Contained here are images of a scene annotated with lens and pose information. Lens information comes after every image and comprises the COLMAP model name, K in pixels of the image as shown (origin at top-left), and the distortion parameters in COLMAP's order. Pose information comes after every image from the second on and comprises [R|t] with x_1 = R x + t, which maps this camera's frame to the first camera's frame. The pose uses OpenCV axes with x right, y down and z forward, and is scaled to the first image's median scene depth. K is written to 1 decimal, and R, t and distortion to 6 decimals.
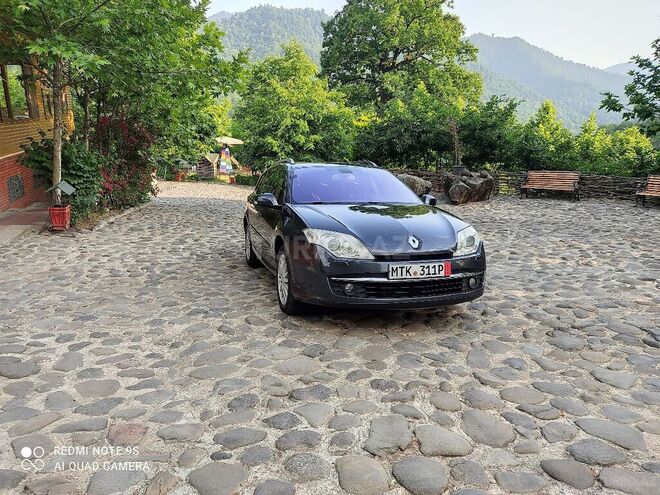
lens RADIAL K [[494.1, 0, 334.1], [0, 494.1, 249.6], [0, 0, 1]] dist [0.081552, -0.123947]
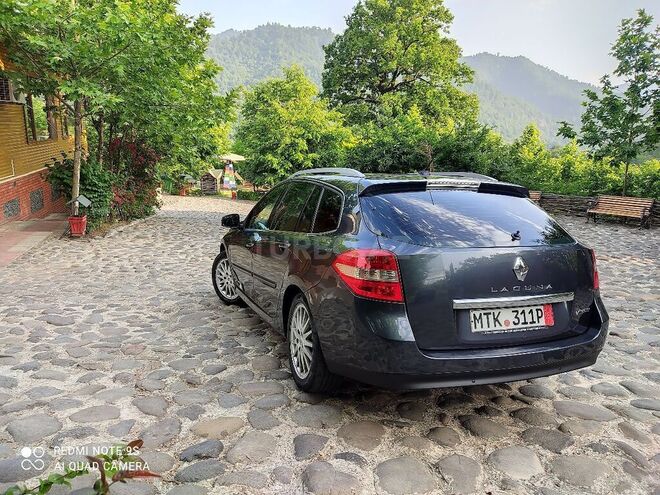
lens RADIAL K [[494.1, 0, 334.1], [0, 494.1, 249.6], [0, 0, 1]] dist [0.081552, -0.123947]
pose [[0.999897, 0.011252, -0.008881, 0.036040], [-0.011521, 0.999458, -0.030835, 0.011129], [0.008529, 0.030934, 0.999485, -0.090462]]
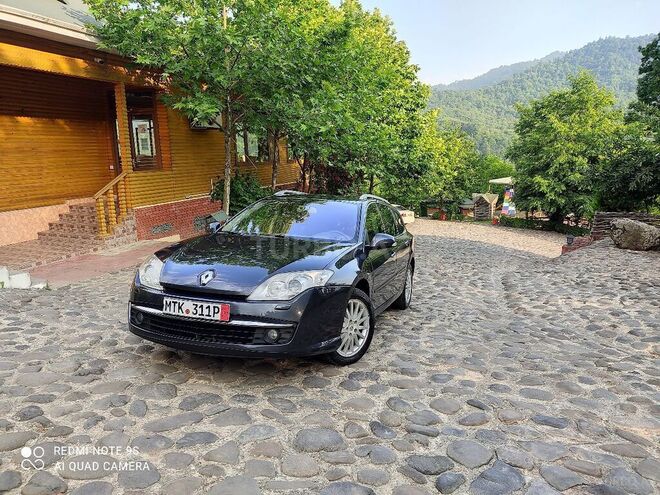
lens RADIAL K [[494.1, 0, 334.1], [0, 494.1, 249.6], [0, 0, 1]] dist [0.081552, -0.123947]
pose [[0.820064, 0.073044, -0.567591, 0.186332], [-0.119018, 0.991903, -0.044310, -0.011501], [0.559758, 0.103891, 0.822118, 0.083811]]
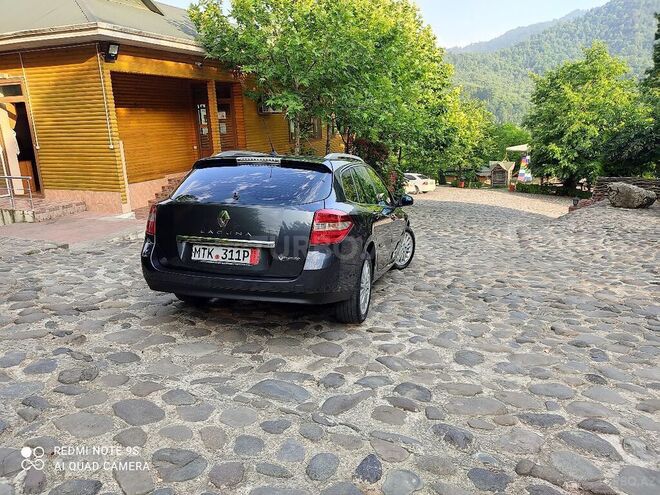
lens RADIAL K [[494.1, 0, 334.1], [0, 494.1, 249.6], [0, 0, 1]] dist [0.081552, -0.123947]
pose [[0.804964, 0.096631, -0.585401, 0.237512], [-0.106094, 0.994189, 0.018222, 0.015505], [0.583760, 0.047440, 0.810539, -0.082436]]
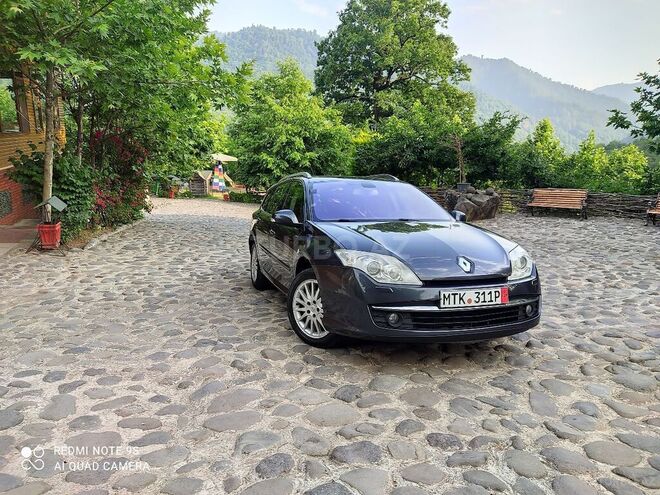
lens RADIAL K [[496.7, 0, 333.2], [0, 496.7, 249.0], [0, 0, 1]] dist [0.071500, -0.110023]
pose [[0.999882, 0.002206, 0.015220, -0.015756], [-0.001644, 0.999320, -0.036834, -0.002279], [-0.015291, 0.036804, 0.999206, 0.026823]]
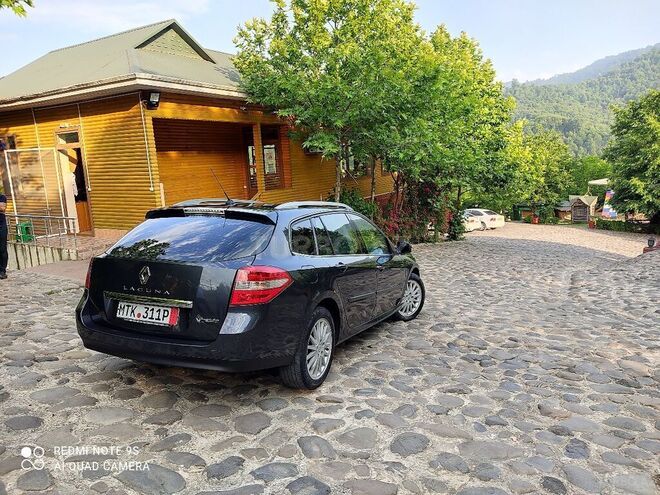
lens RADIAL K [[494.1, 0, 334.1], [0, 494.1, 249.6], [0, 0, 1]] dist [0.081552, -0.123947]
pose [[0.706023, 0.064590, -0.705237, 0.265837], [-0.122946, 0.991890, -0.032239, -0.000442], [0.697435, 0.109467, 0.708238, -0.032855]]
